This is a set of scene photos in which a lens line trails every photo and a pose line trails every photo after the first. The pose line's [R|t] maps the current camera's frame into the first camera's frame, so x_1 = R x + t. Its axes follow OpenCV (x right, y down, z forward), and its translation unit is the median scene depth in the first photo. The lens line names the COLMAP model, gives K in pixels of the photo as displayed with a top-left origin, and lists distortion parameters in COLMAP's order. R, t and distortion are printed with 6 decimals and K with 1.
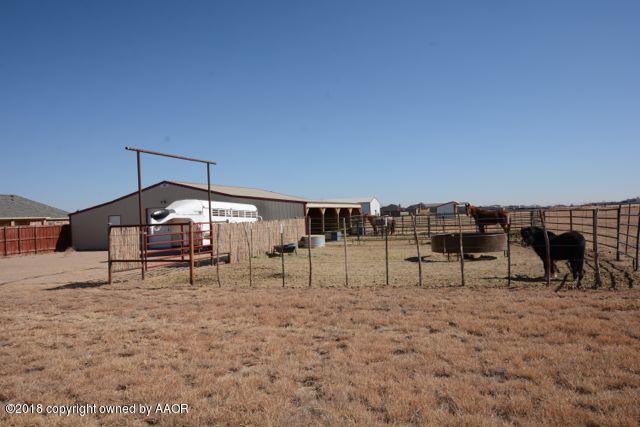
lens RADIAL K [[484.7, 0, 319.6], [0, 484.7, 214.1], [0, 0, 1]] dist [0.023783, 0.006088]
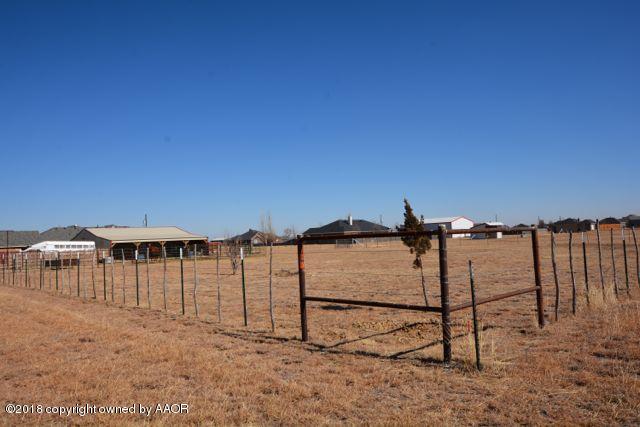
lens RADIAL K [[484.7, 0, 319.8], [0, 484.7, 214.9], [0, 0, 1]] dist [0.023783, 0.006088]
pose [[0.874348, -0.015471, -0.485053, 1.716293], [0.005344, 0.999738, -0.022254, -0.080843], [0.485270, 0.016866, 0.874202, -0.351454]]
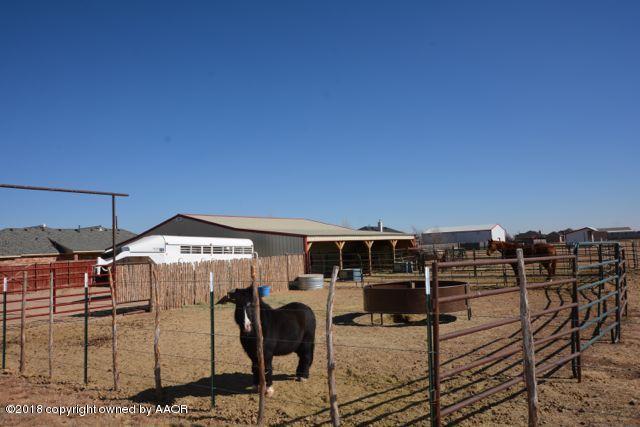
lens RADIAL K [[484.7, 0, 319.6], [0, 484.7, 212.6], [0, 0, 1]] dist [0.023783, 0.006088]
pose [[0.955929, -0.024122, -0.292606, 0.246050], [0.006693, 0.998150, -0.060422, -0.013238], [0.293522, 0.055801, 0.954322, 0.188661]]
